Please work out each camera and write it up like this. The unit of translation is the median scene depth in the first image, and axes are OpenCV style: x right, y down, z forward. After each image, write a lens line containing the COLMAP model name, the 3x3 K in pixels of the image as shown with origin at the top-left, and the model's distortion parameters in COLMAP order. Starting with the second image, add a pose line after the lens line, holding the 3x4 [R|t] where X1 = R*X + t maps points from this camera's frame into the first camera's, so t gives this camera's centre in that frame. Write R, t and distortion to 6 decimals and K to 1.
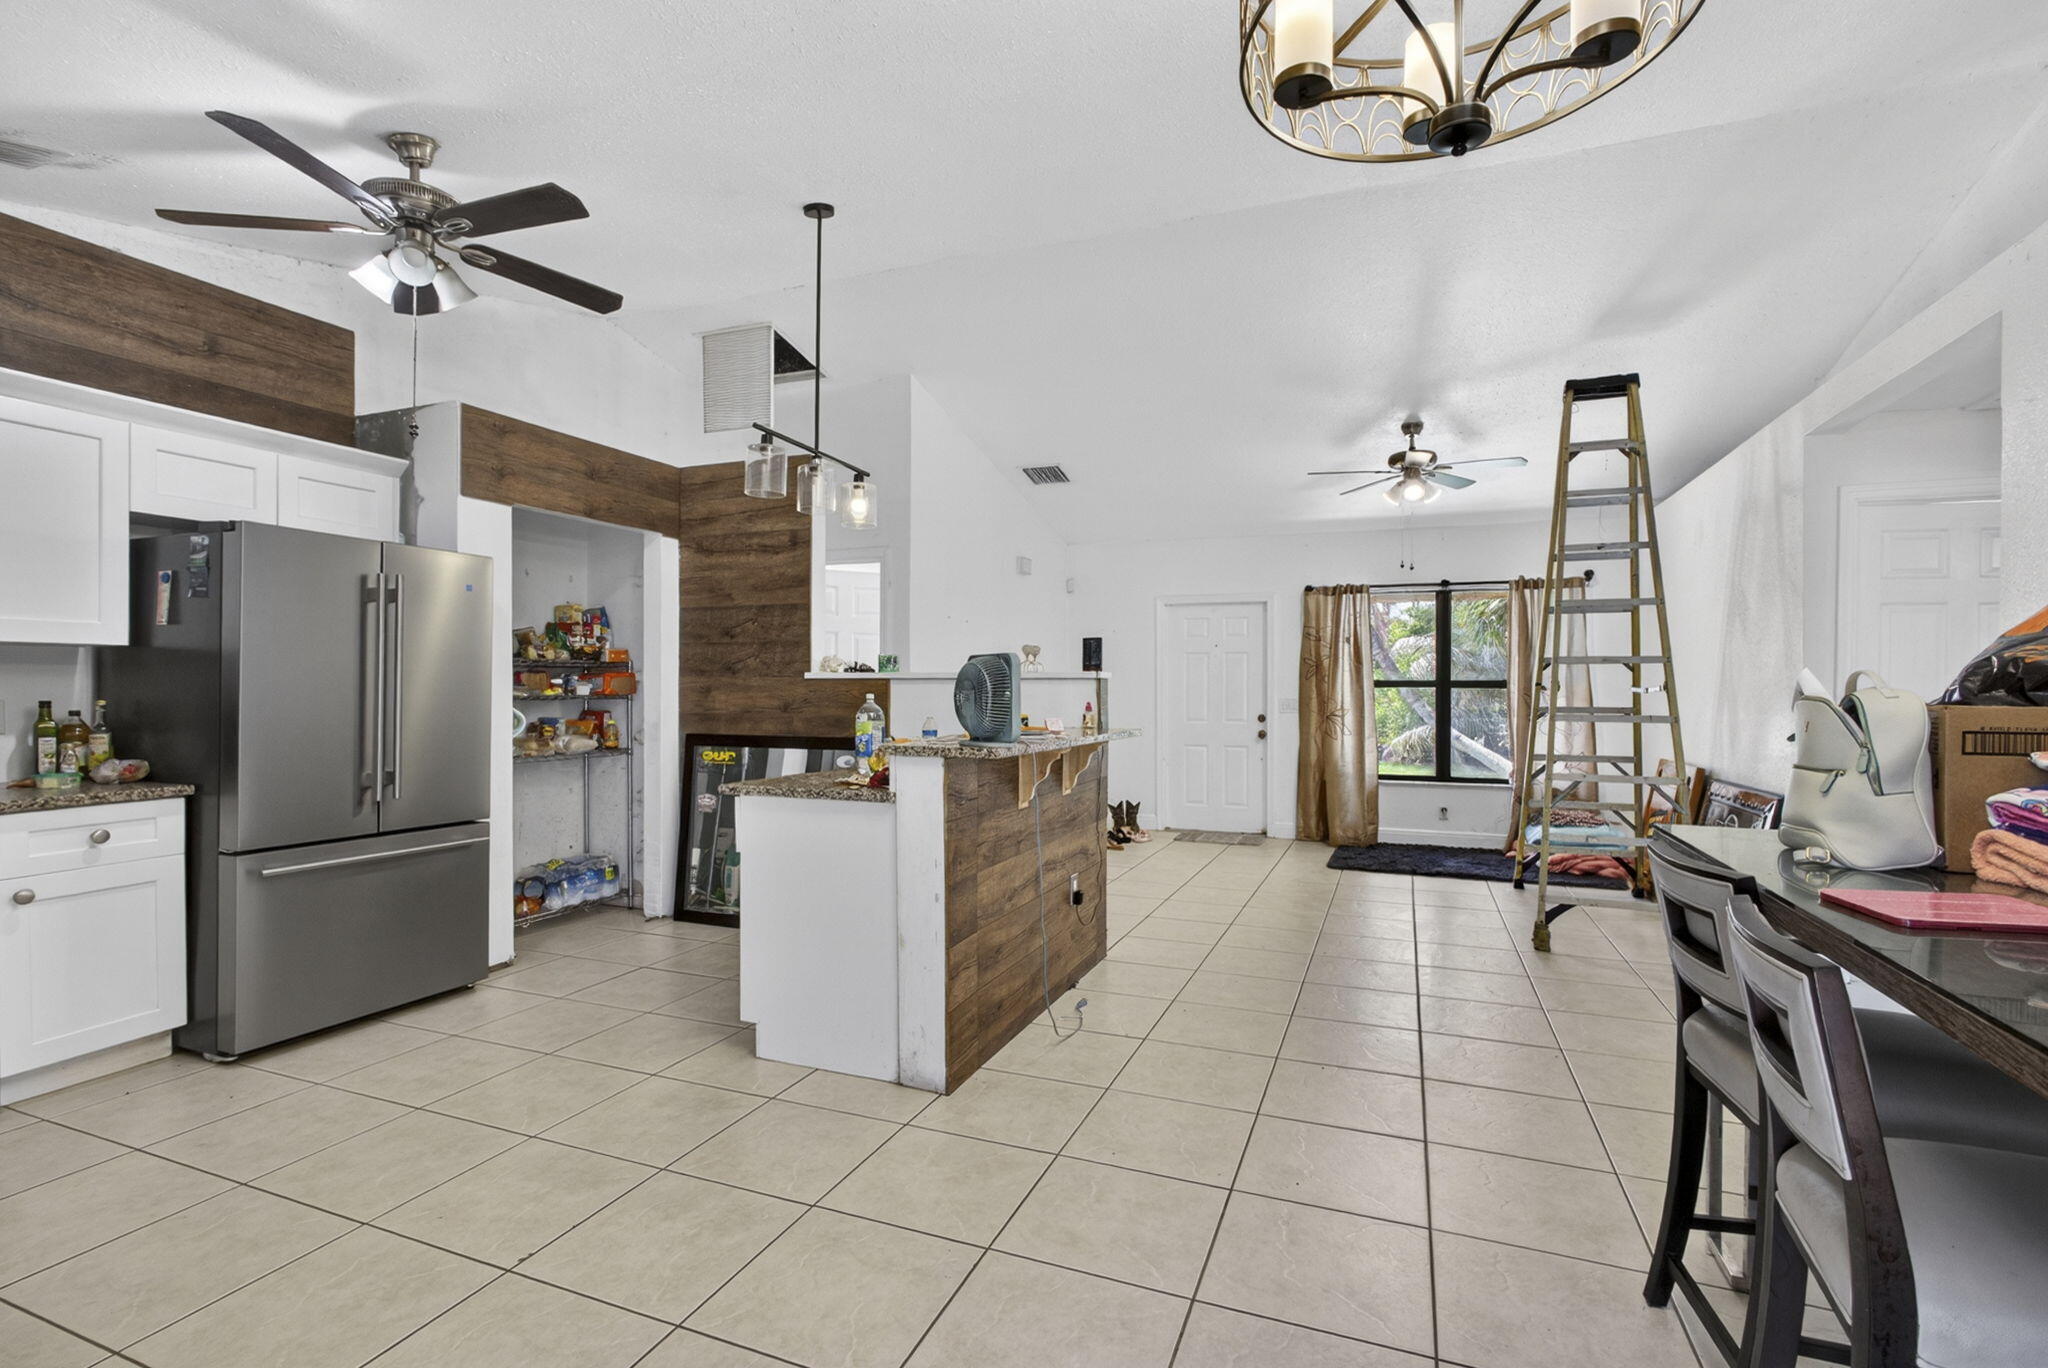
lens RADIAL K [[951.7, 0, 1024.0], [0, 951.7, 684.0], [0, 0, 1]] dist [-0.001023, 0.000860]
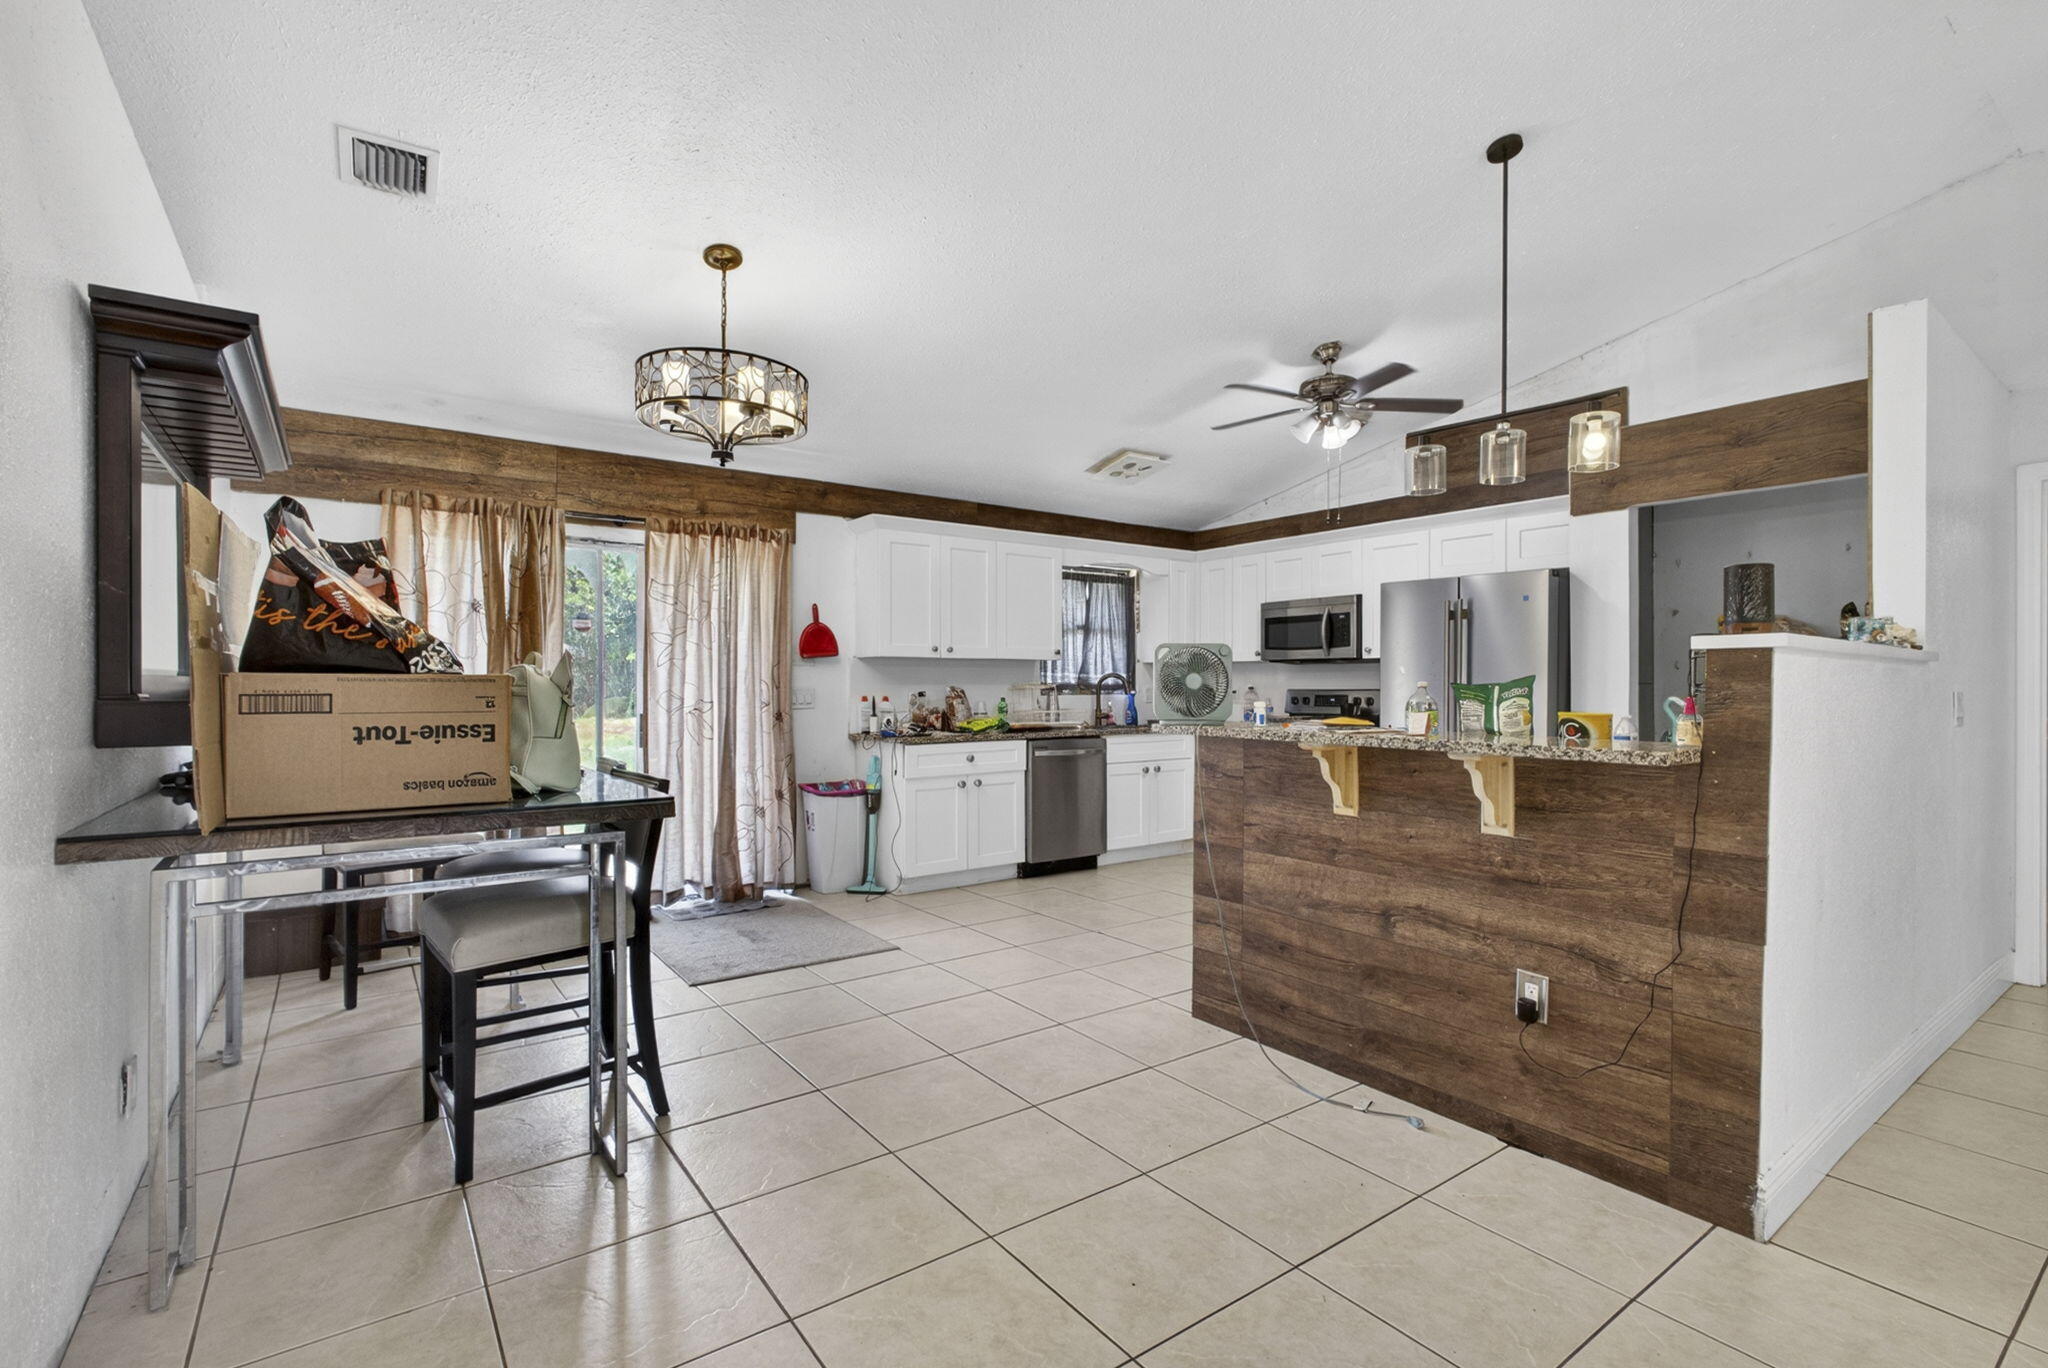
lens RADIAL K [[939.9, 0, 1027.6], [0, 939.9, 675.2], [0, 0, 1]] dist [-0.006076, 0.000843]
pose [[-0.528705, -0.013740, -0.848695, 0.714081], [-0.002594, 0.999890, -0.014572, 0.015874], [0.848802, -0.005503, -0.528682, 0.999866]]
